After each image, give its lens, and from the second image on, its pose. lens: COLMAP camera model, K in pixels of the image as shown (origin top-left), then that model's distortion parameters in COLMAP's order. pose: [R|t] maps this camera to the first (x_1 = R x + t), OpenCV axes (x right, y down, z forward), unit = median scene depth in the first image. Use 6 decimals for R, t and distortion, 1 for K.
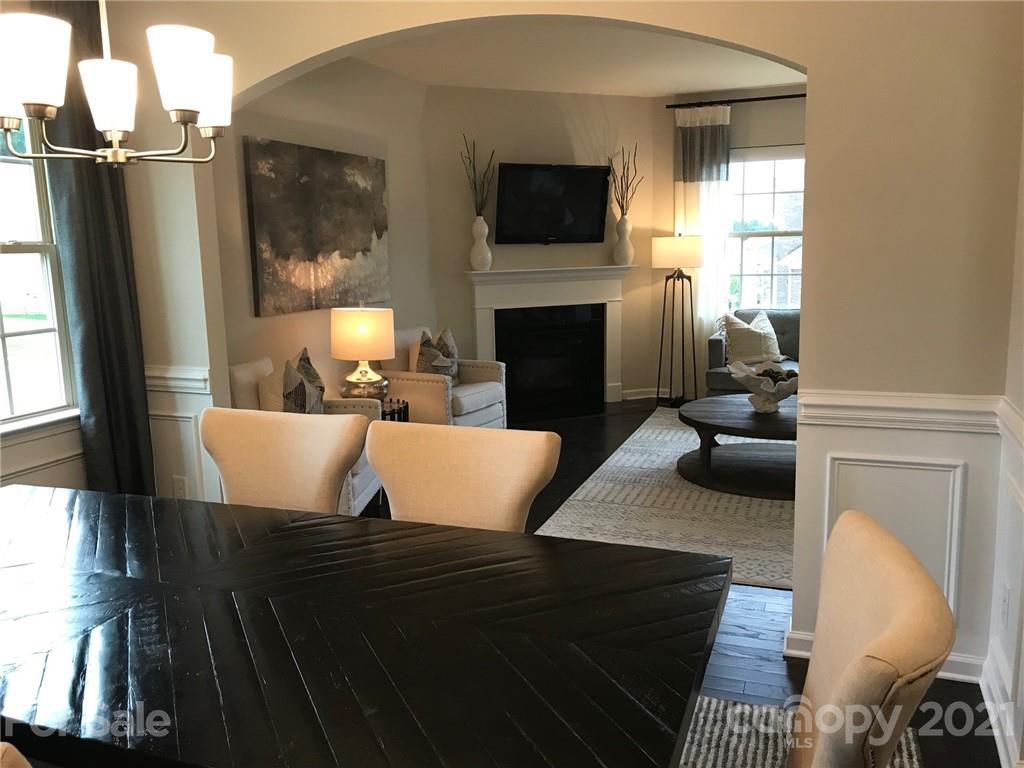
lens RADIAL K [[838.4, 0, 514.4], [0, 838.4, 383.0], [0, 0, 1]] dist [0.059940, -0.057182]
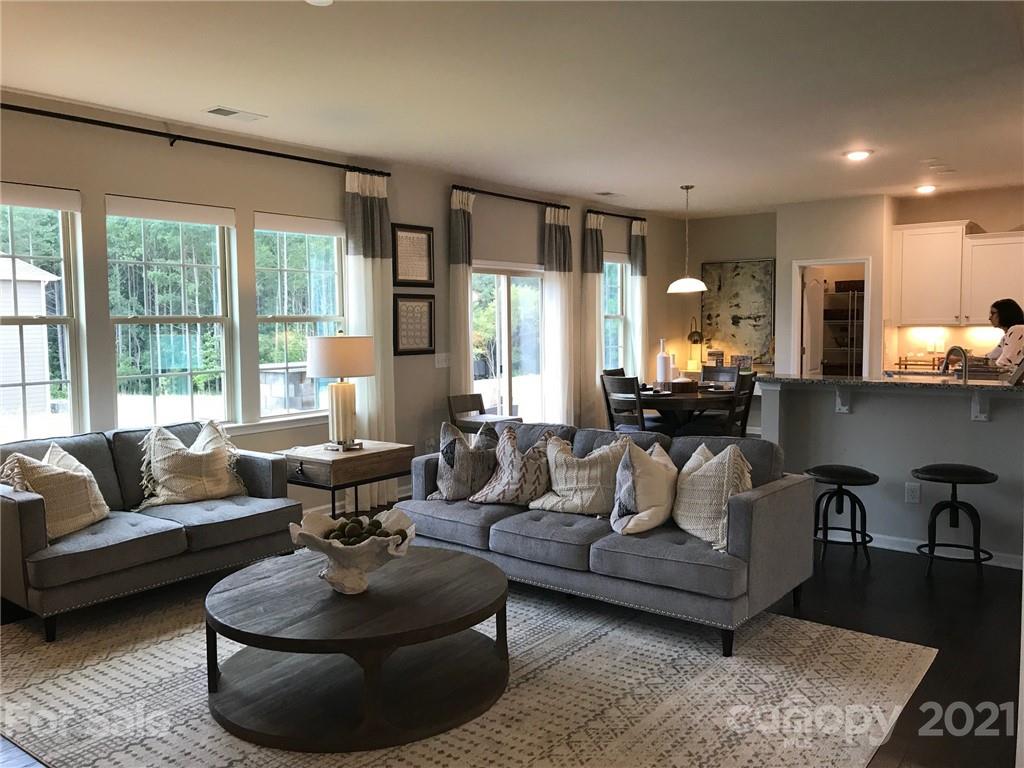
lens RADIAL K [[838.4, 0, 519.2], [0, 838.4, 386.3], [0, 0, 1]] dist [0.059940, -0.057182]
pose [[0.274564, -0.062997, 0.959503, -0.261966], [0.153297, 0.987957, 0.020999, -0.108890], [-0.949271, 0.141323, 0.280915, 0.613891]]
